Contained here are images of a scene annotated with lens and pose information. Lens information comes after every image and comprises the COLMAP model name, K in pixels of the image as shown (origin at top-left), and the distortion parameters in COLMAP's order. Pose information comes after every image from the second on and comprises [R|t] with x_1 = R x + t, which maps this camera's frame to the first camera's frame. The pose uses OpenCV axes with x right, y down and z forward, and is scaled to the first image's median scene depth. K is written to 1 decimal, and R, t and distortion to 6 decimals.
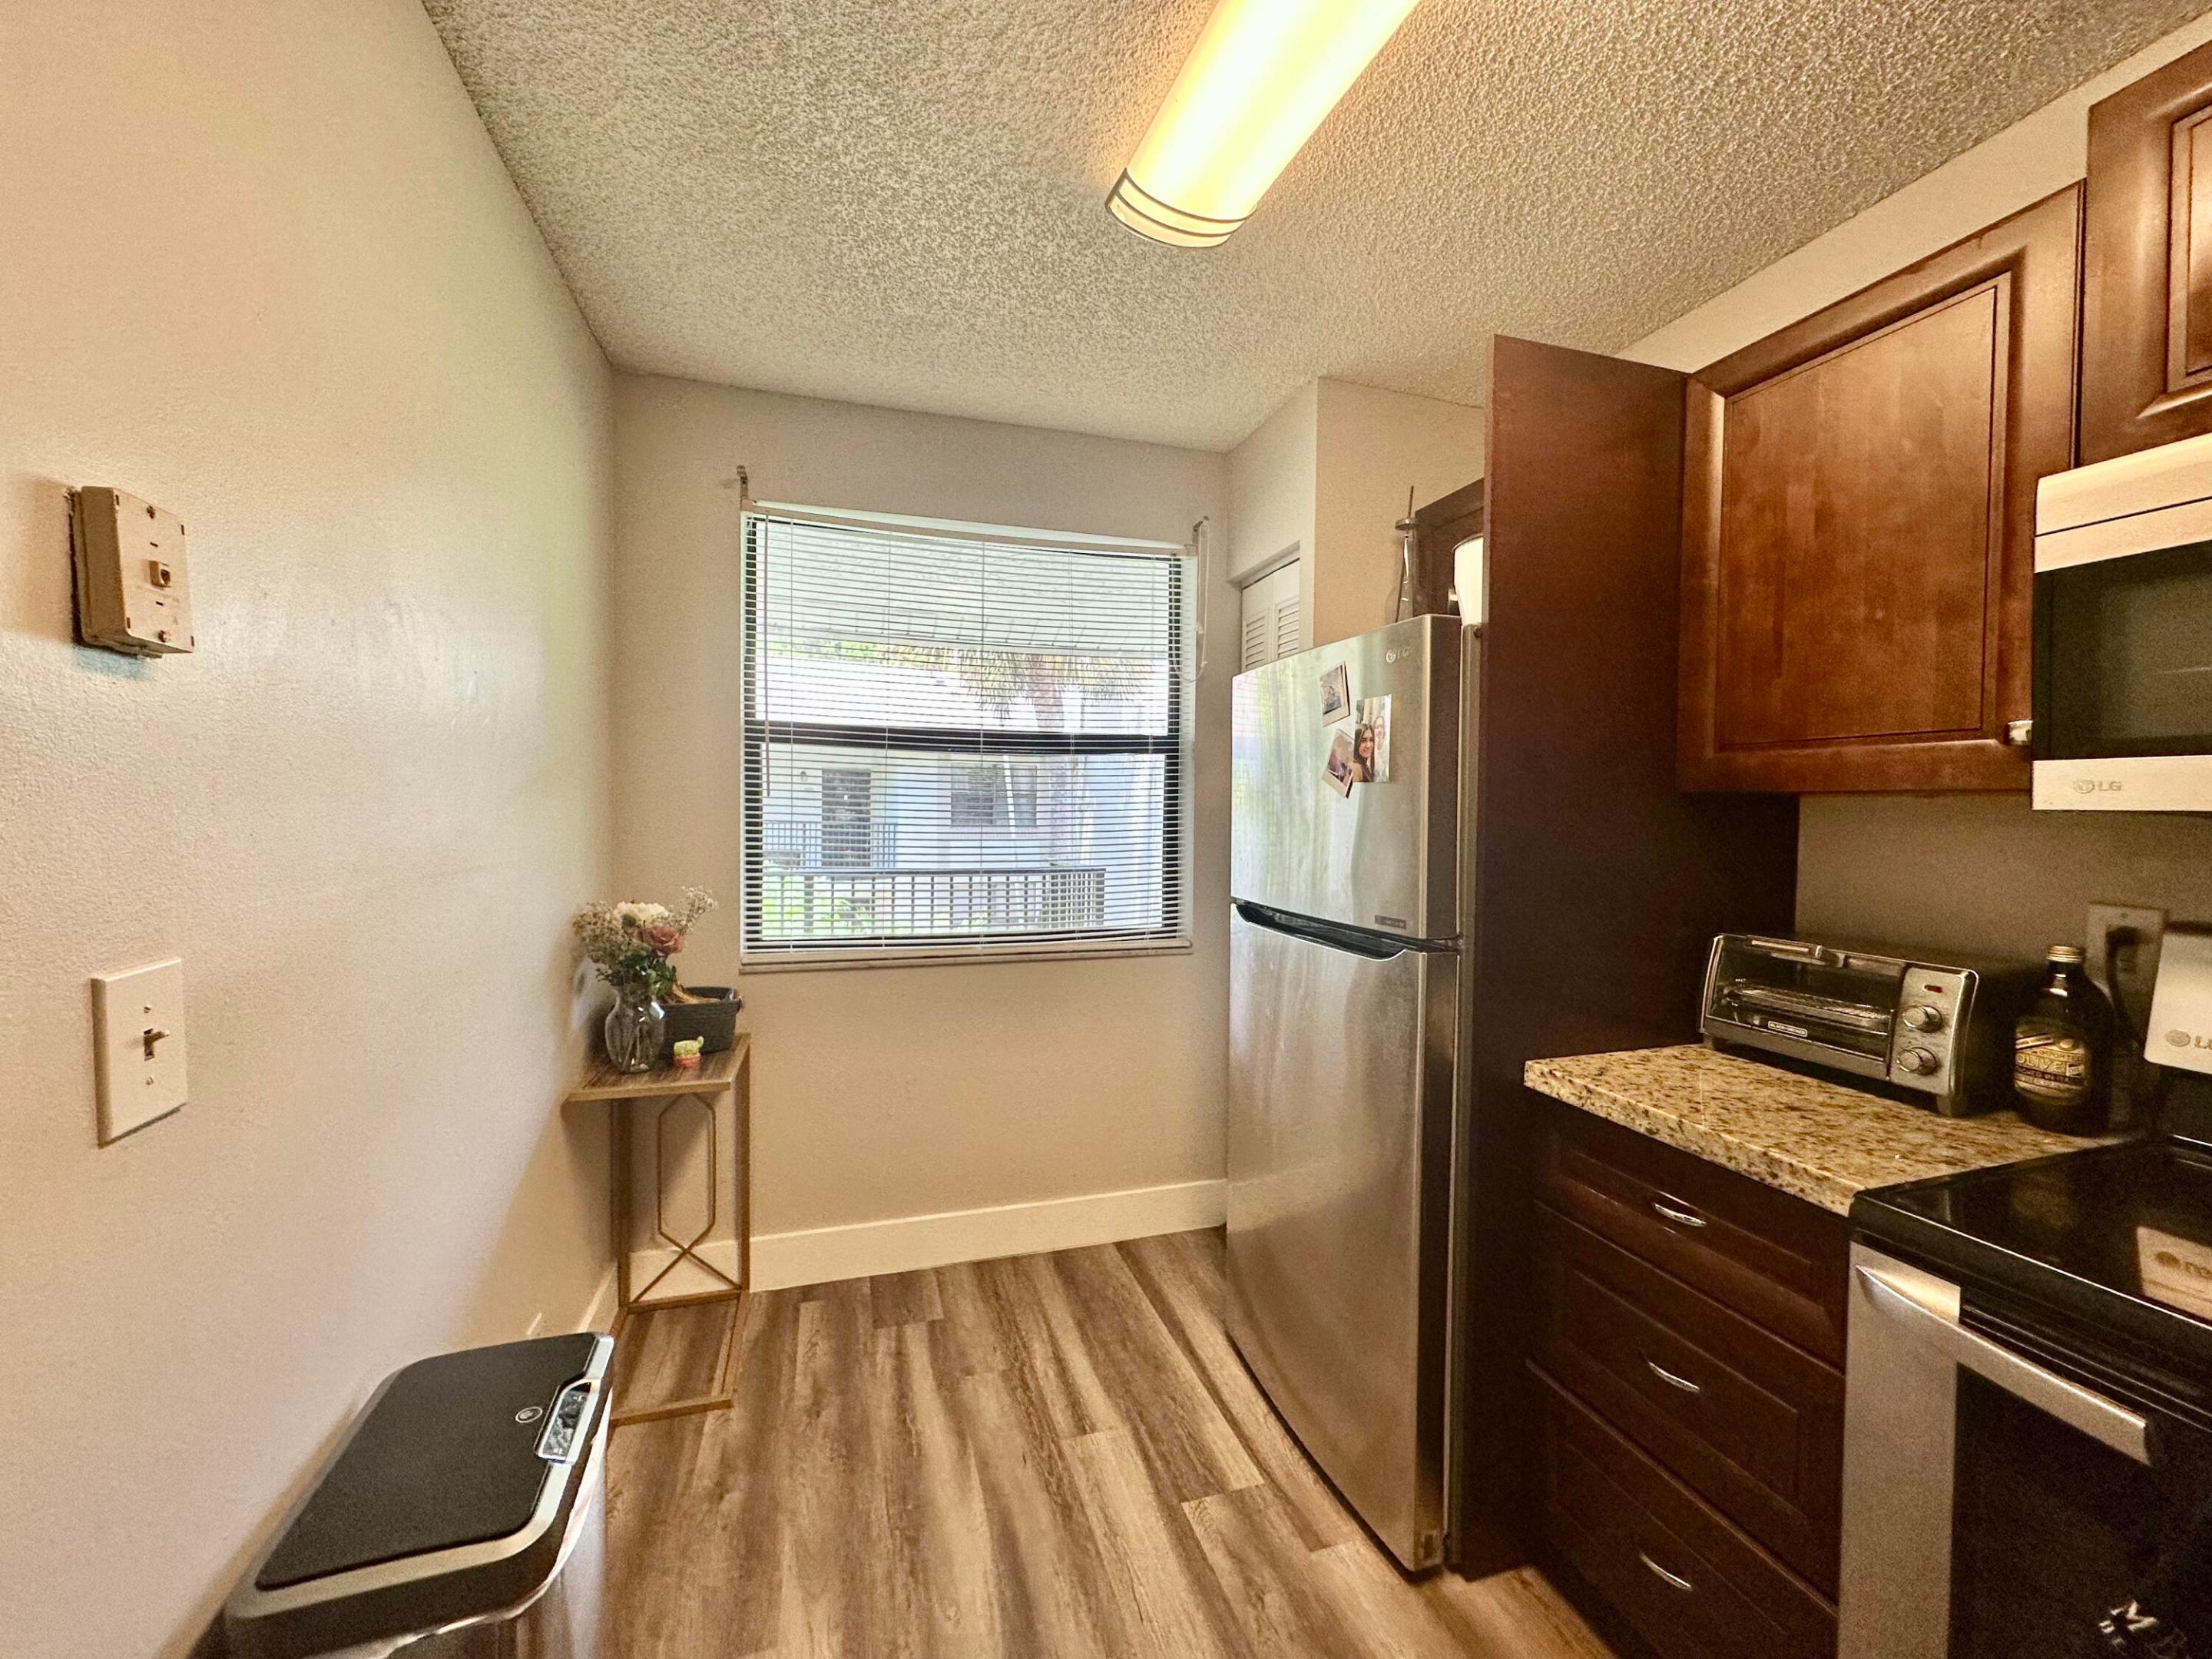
lens RADIAL K [[877.3, 0, 1106.6], [0, 877.3, 828.3], [0, 0, 1]] dist [-0.004636, 0.000755]
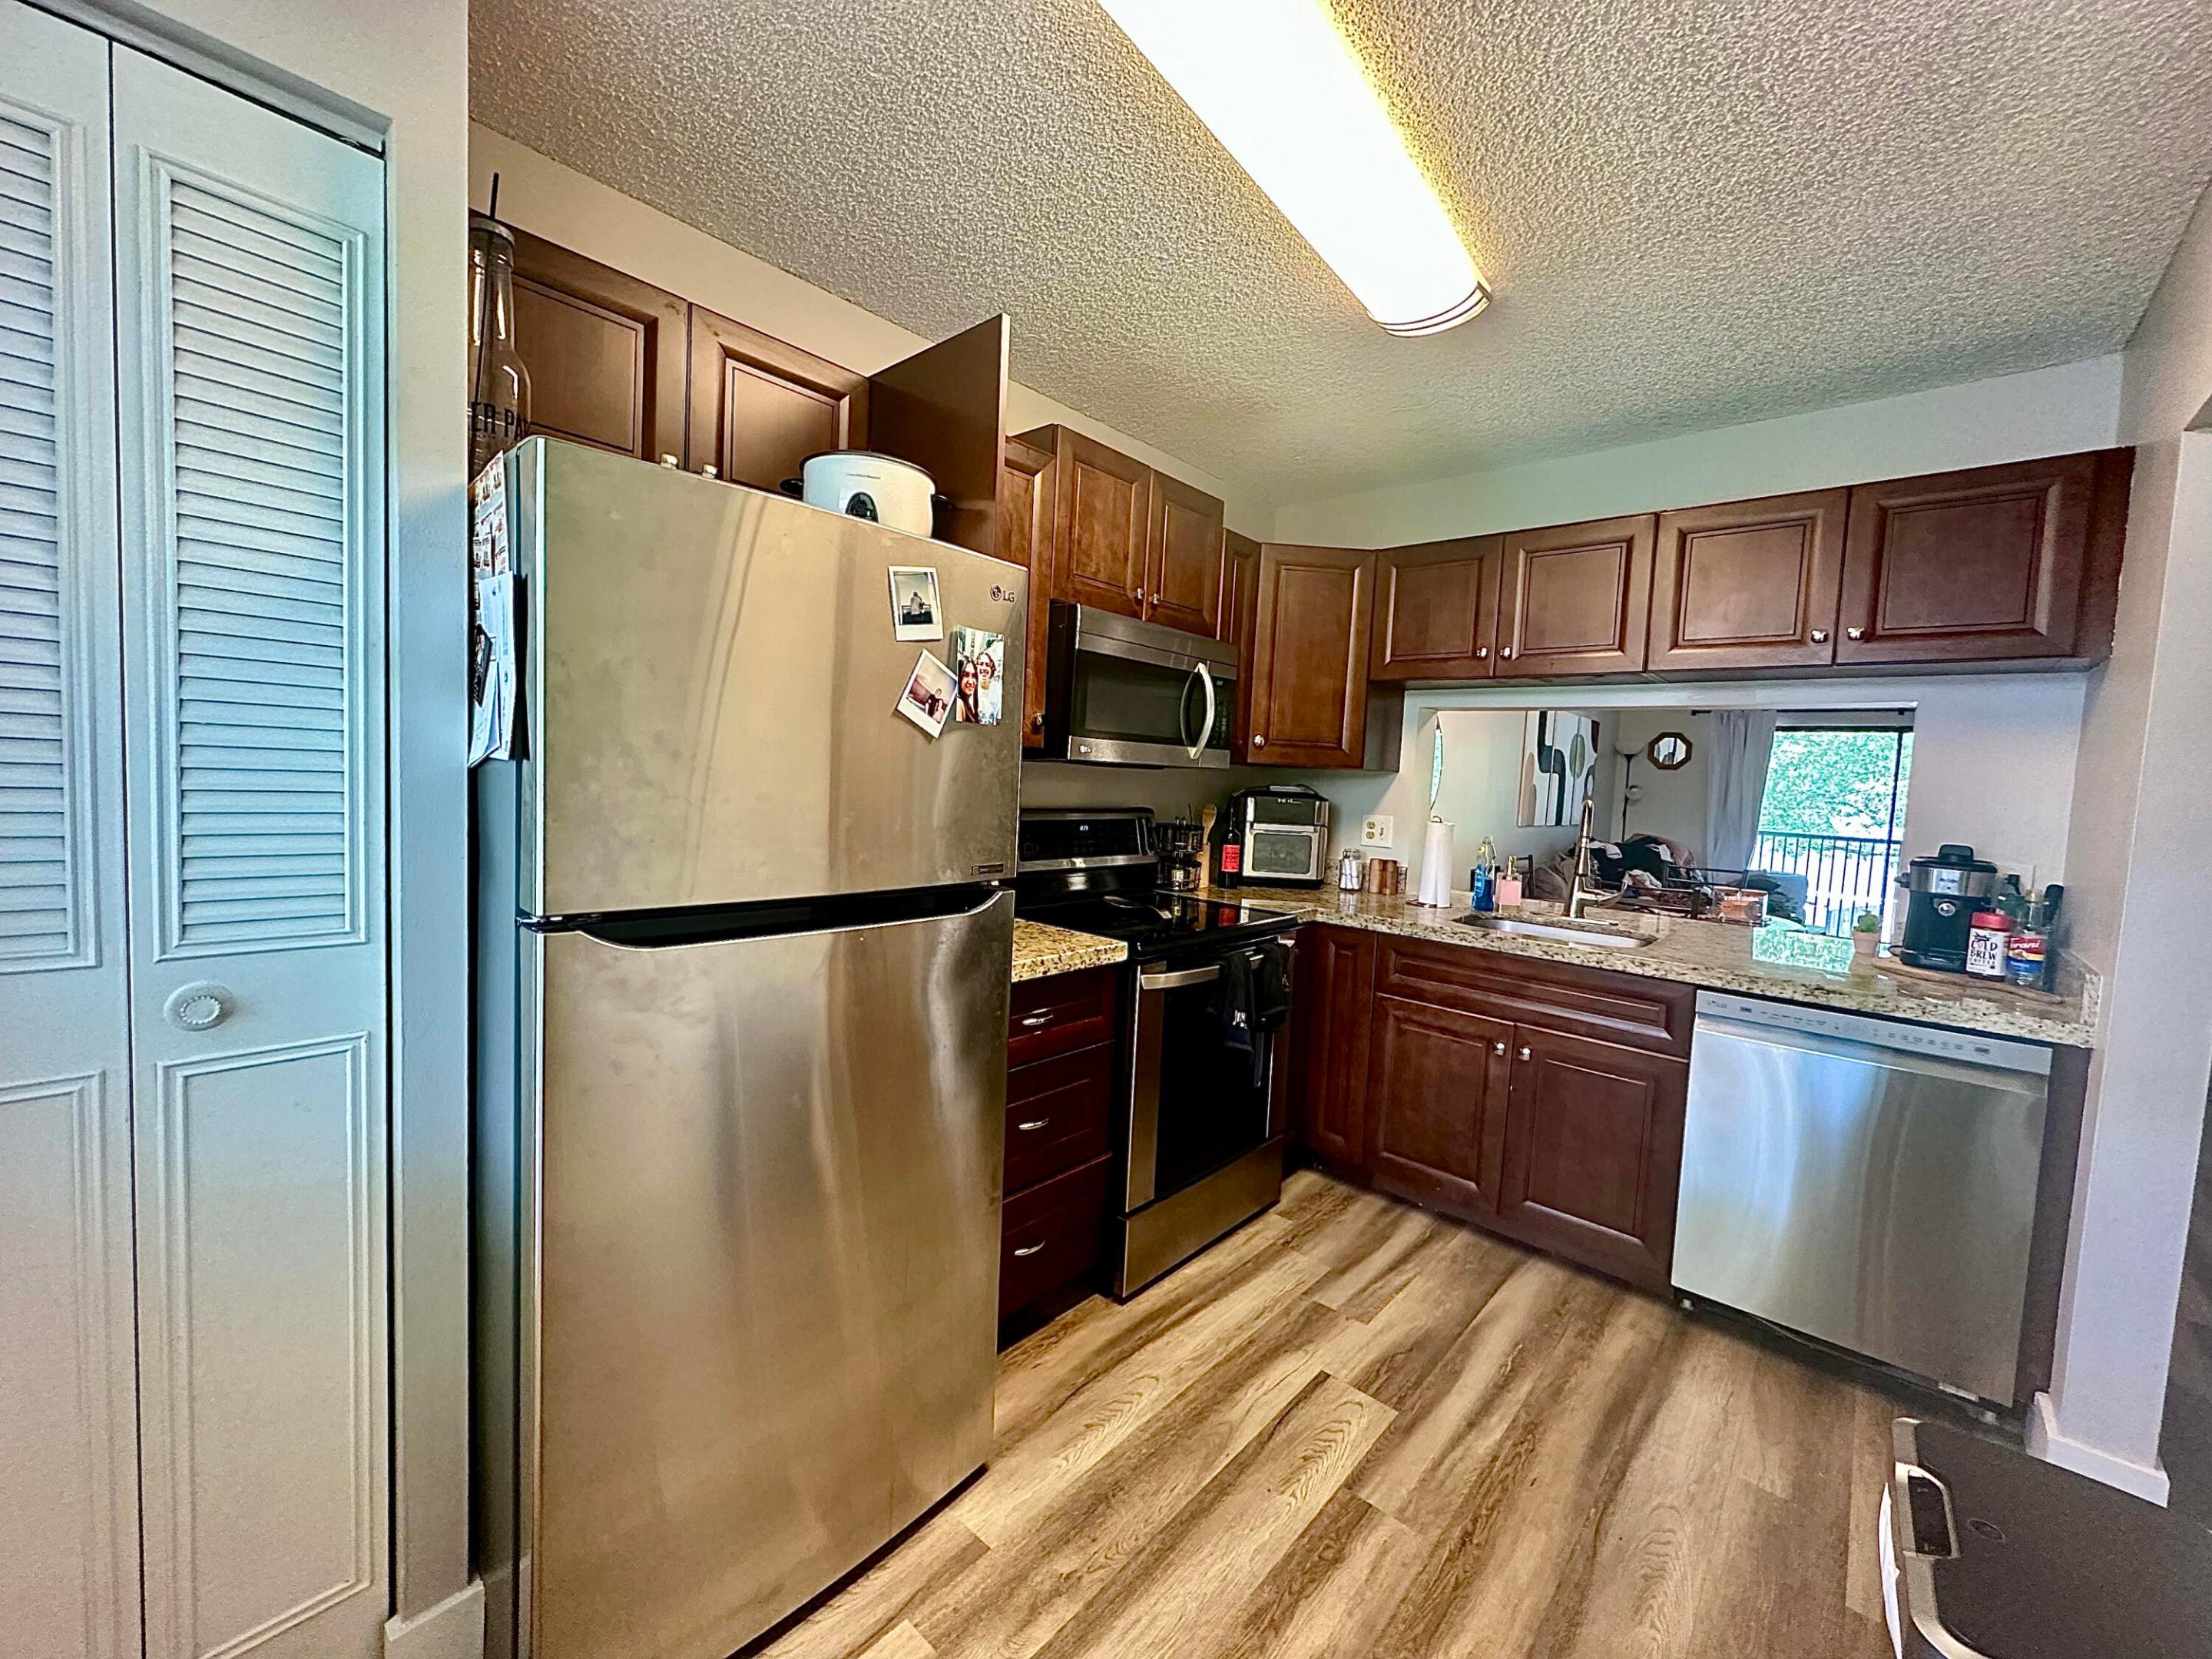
lens RADIAL K [[877.3, 0, 1106.2], [0, 877.3, 830.6], [0, 0, 1]] dist [-0.004636, 0.000755]
pose [[-0.514981, -0.091710, 0.852281, -0.686475], [-0.030165, 0.995583, 0.088904, -0.032732], [-0.856671, 0.020075, -0.515473, 1.668785]]
